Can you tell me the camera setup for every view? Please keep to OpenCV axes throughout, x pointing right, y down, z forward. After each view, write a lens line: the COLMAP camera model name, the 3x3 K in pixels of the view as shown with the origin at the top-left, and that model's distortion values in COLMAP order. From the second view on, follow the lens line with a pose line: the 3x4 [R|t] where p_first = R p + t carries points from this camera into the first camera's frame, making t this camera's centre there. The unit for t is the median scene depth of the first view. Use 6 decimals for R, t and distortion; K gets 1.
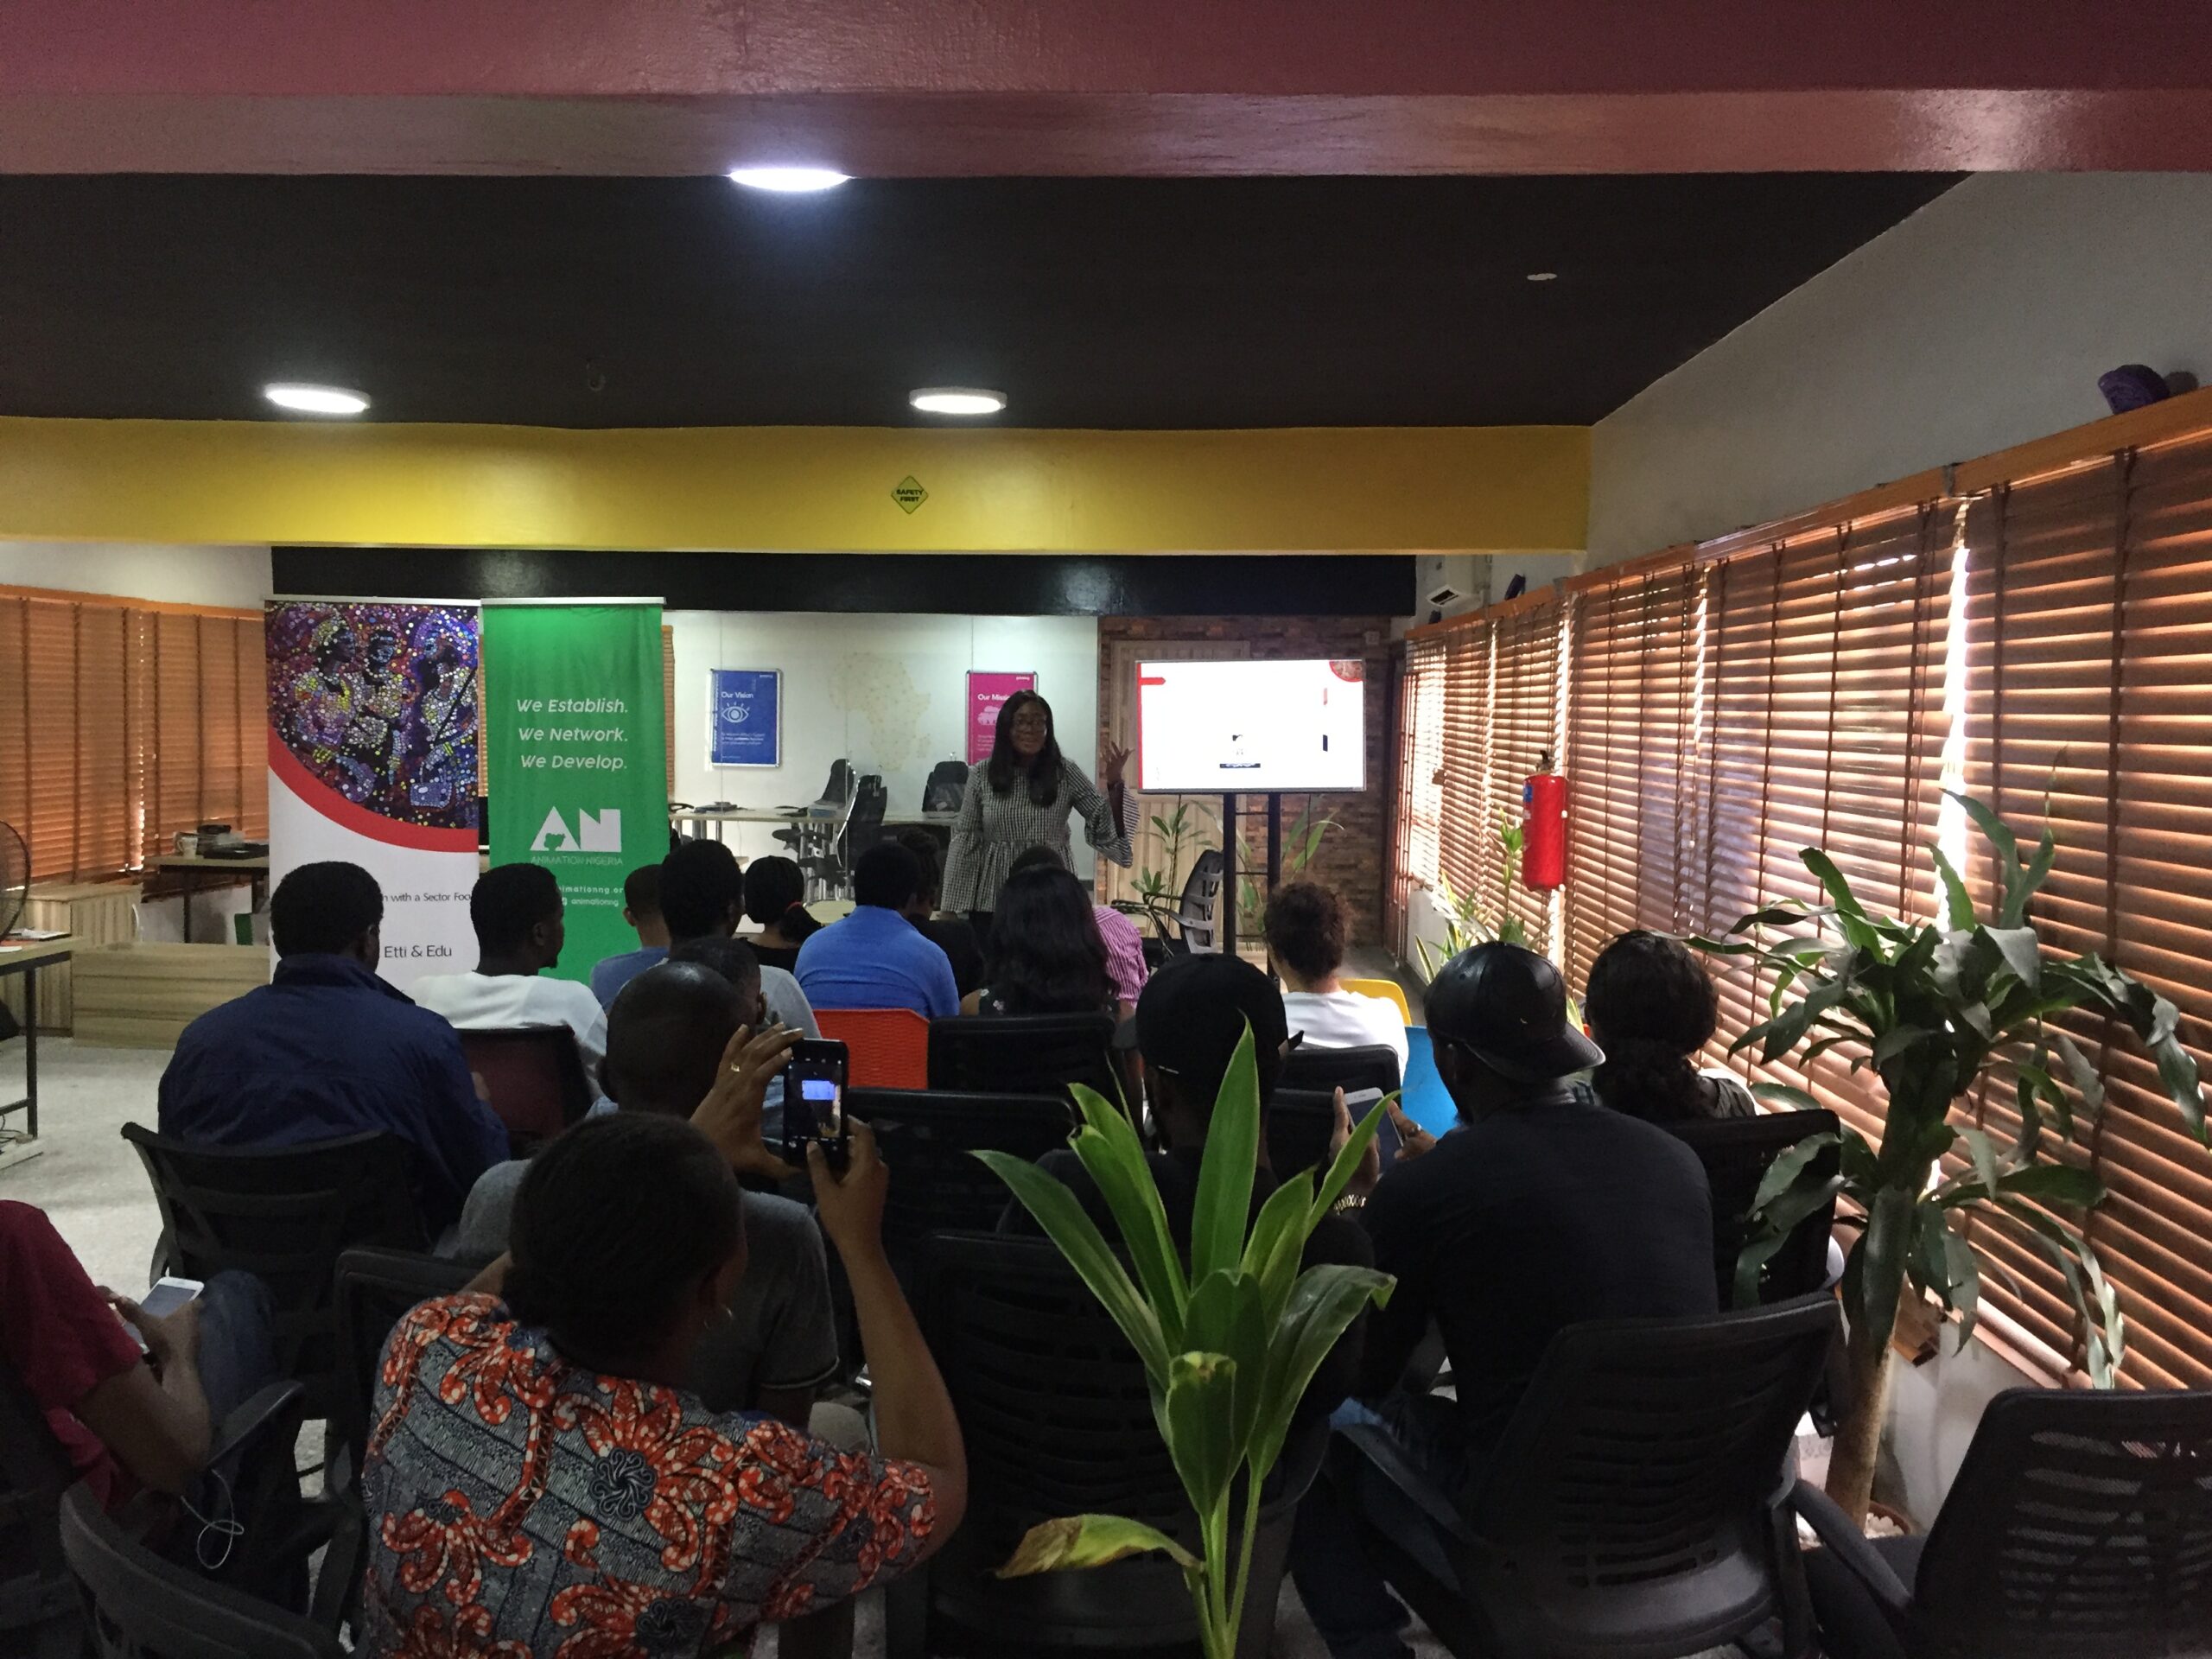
lens RADIAL K [[1896.2, 0, 1106.5], [0, 1896.2, 826.5], [0, 0, 1]] dist [0.074477, -0.093350]
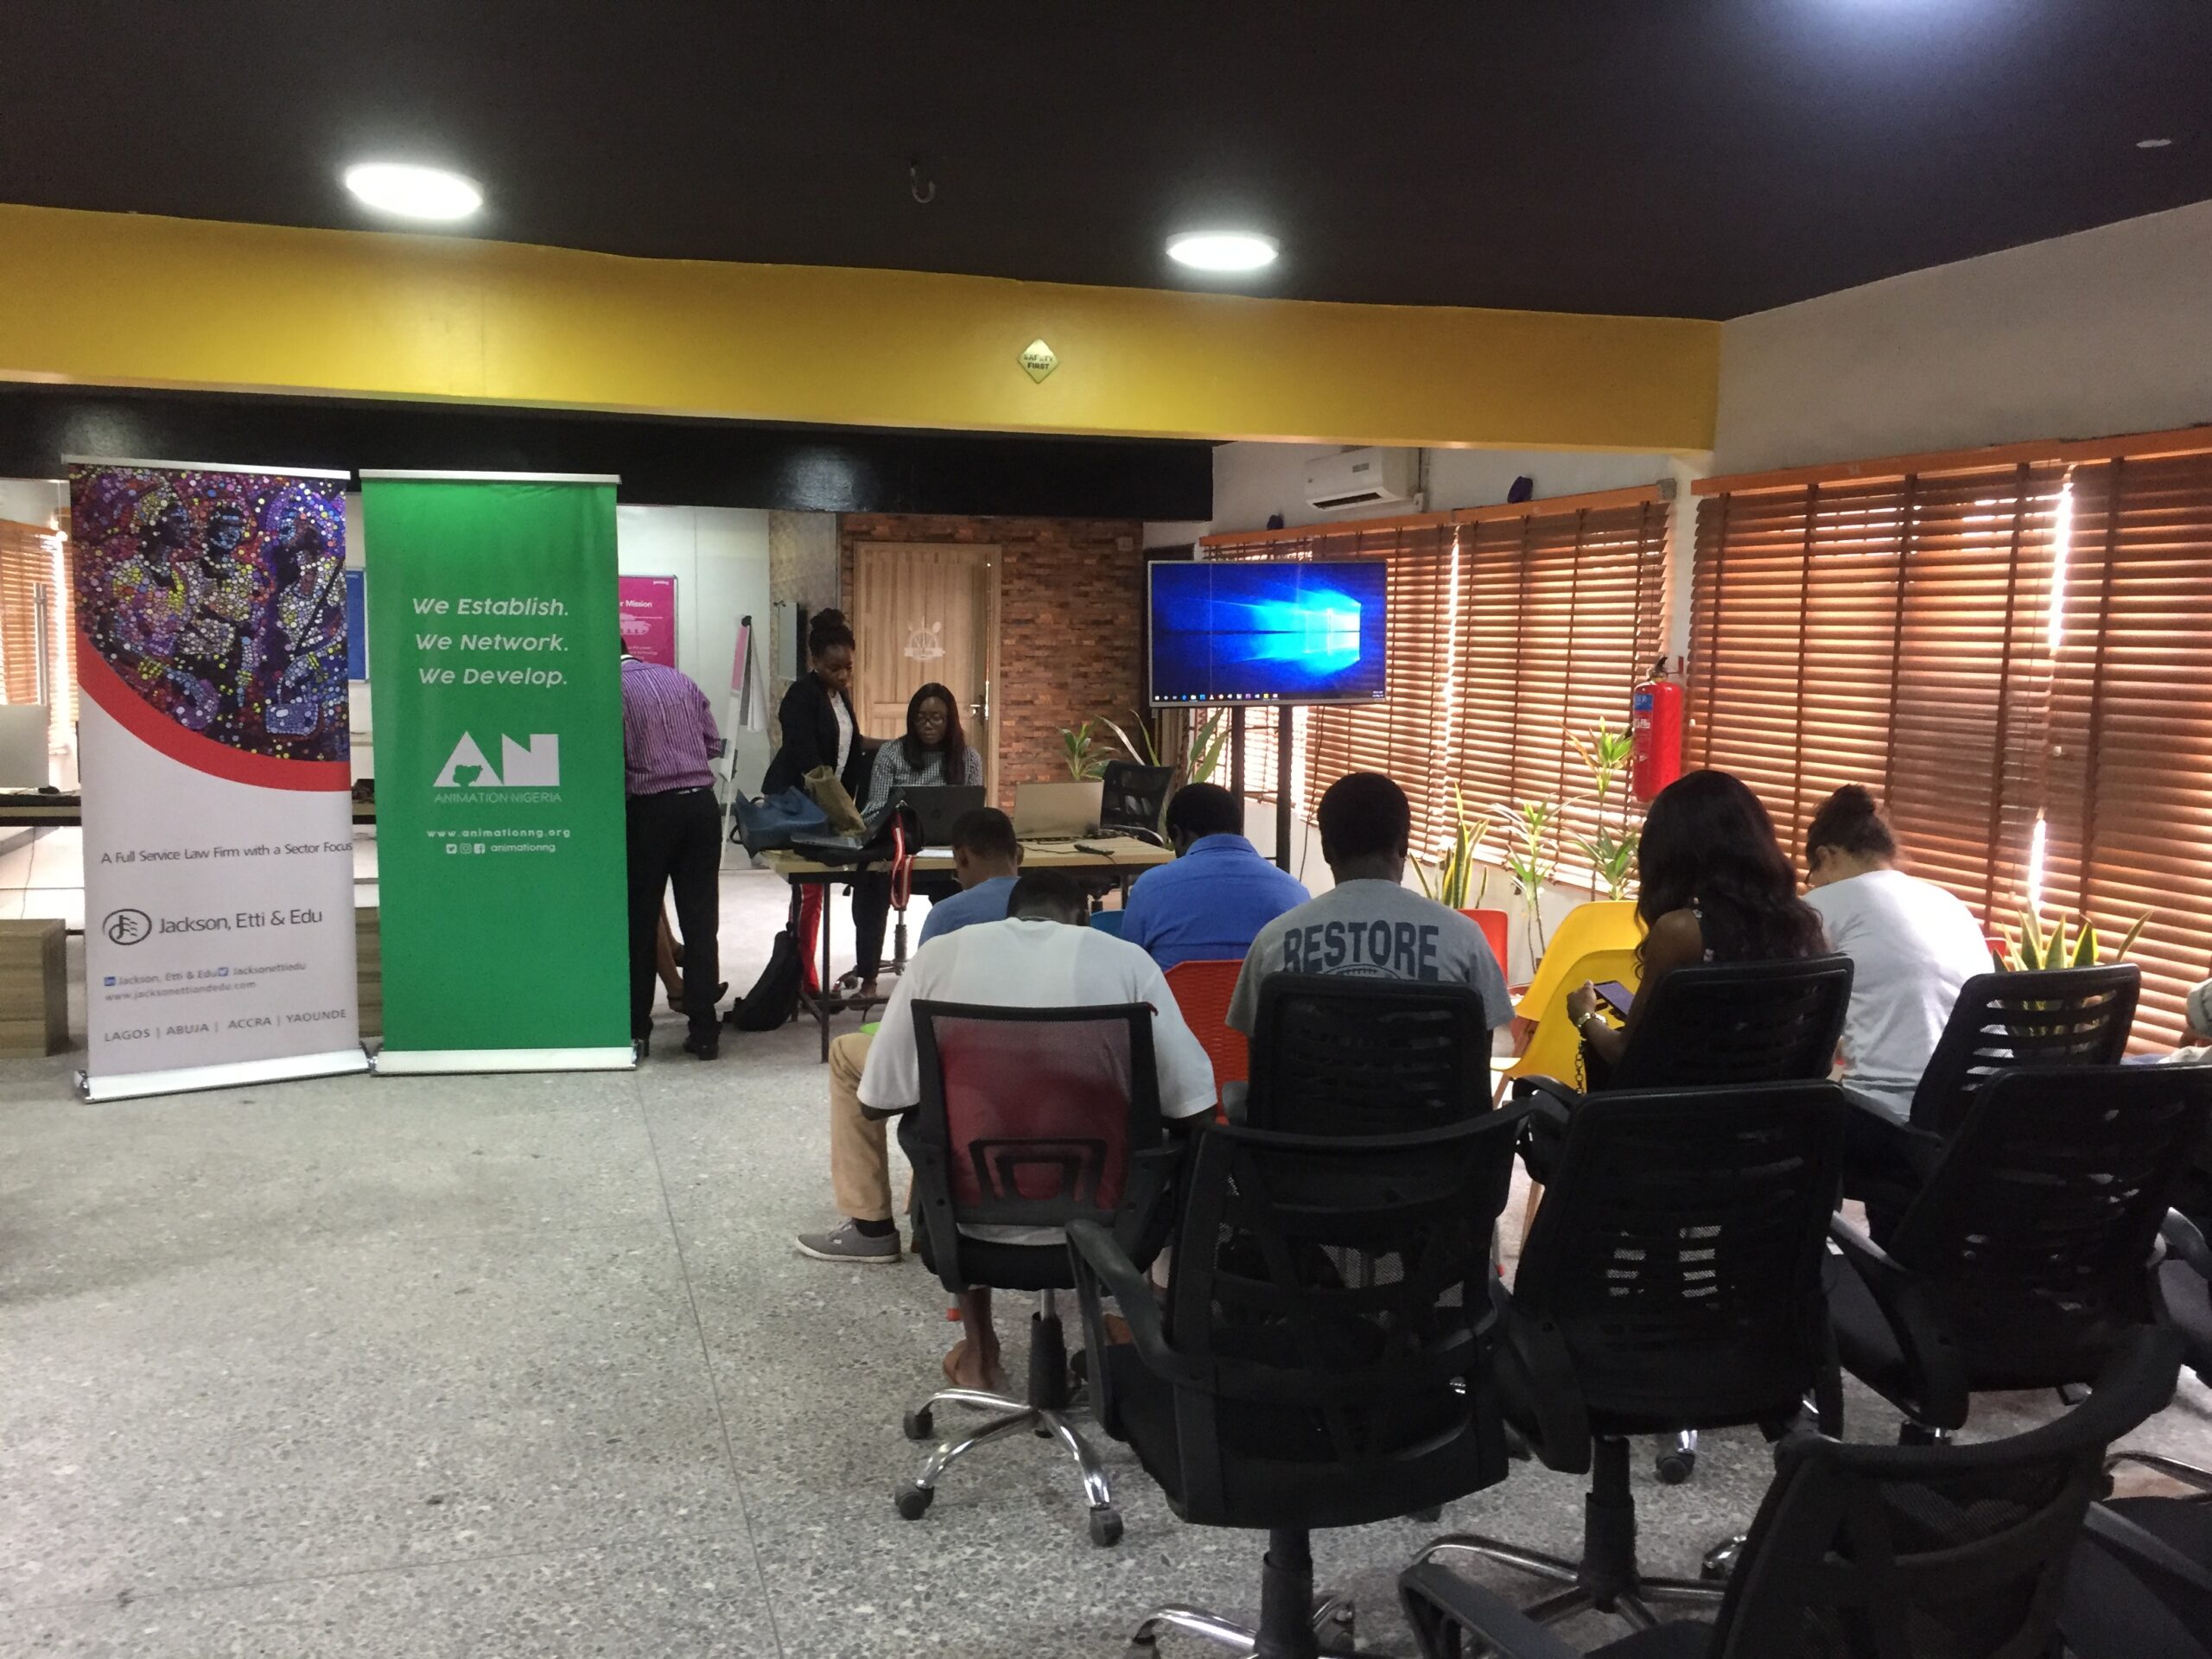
lens RADIAL K [[1896.2, 0, 1108.8], [0, 1896.2, 818.2], [0, 0, 1]] dist [0.074477, -0.093350]
pose [[0.943053, -0.030693, 0.331222, -0.302308], [0.017064, 0.998887, 0.043978, -0.004841], [-0.332204, -0.035822, 0.942527, 0.145157]]
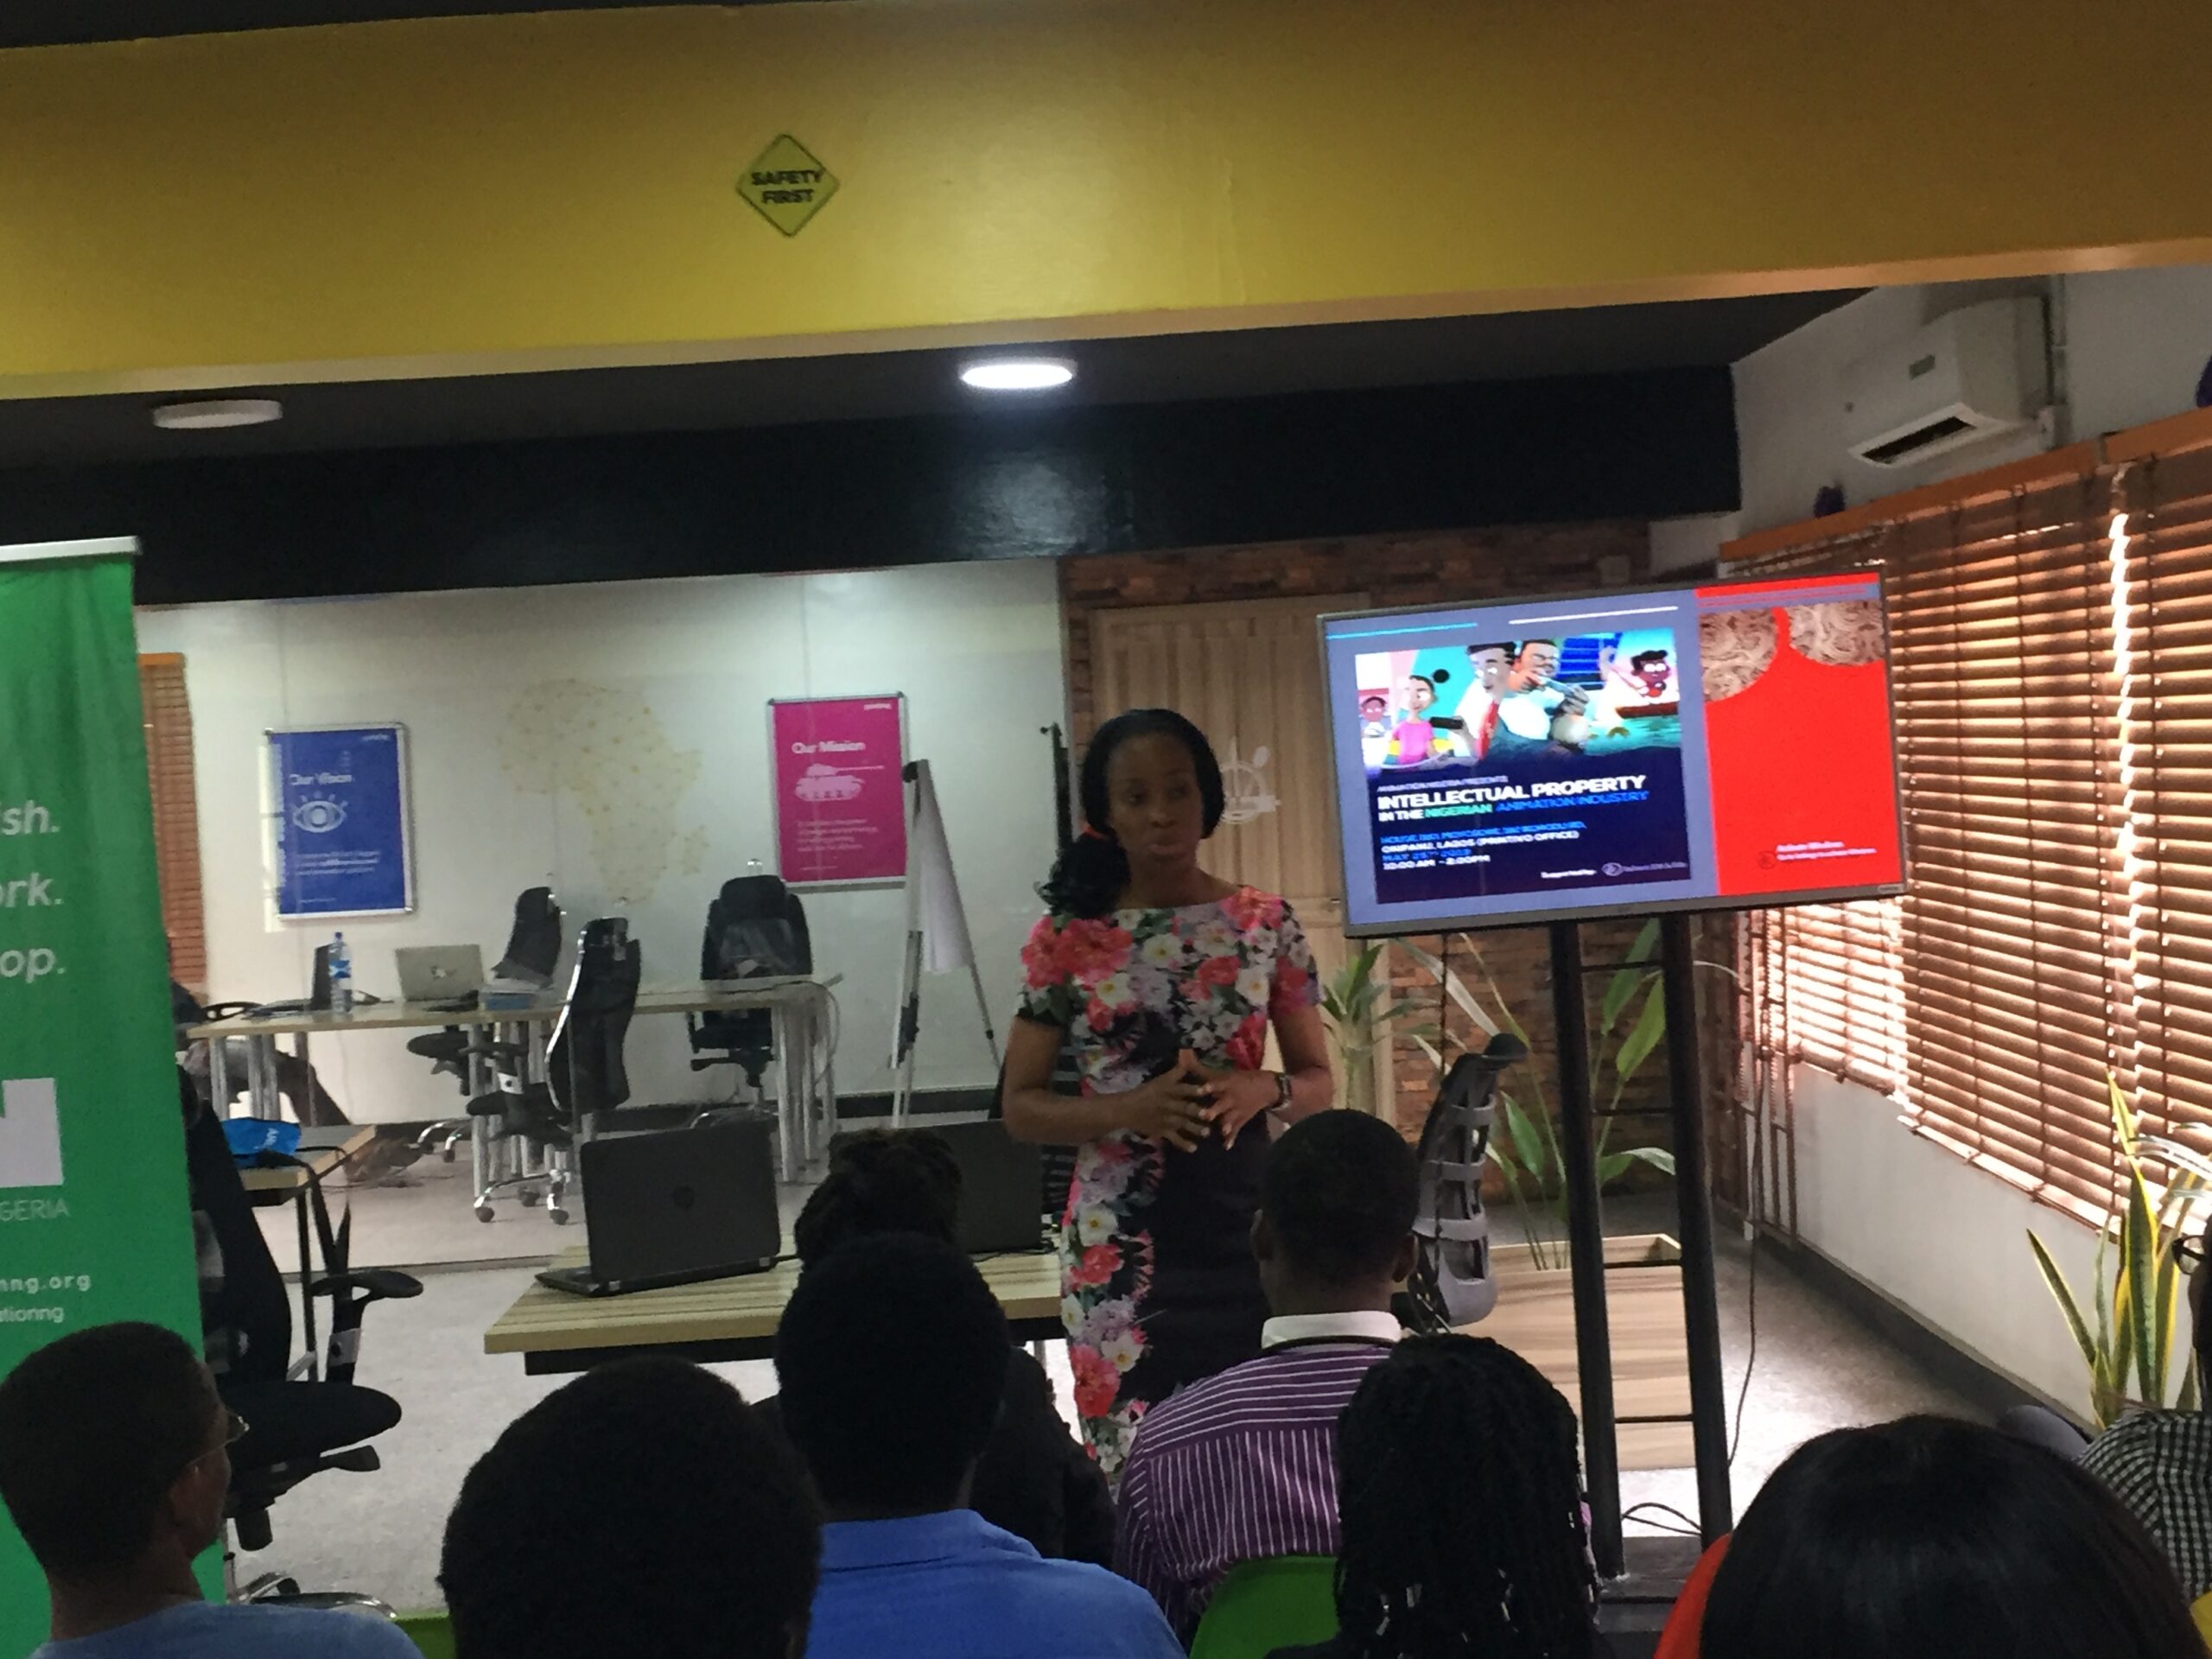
lens RADIAL K [[3040.6, 0, 1109.0], [0, 3040.6, 818.9], [0, 0, 1]] dist [0.057783, 0.000000]
pose [[0.995426, -0.072162, 0.062608, -0.072629], [0.074699, 0.996436, -0.039173, -0.020999], [-0.059558, 0.043671, 0.997269, 0.347111]]
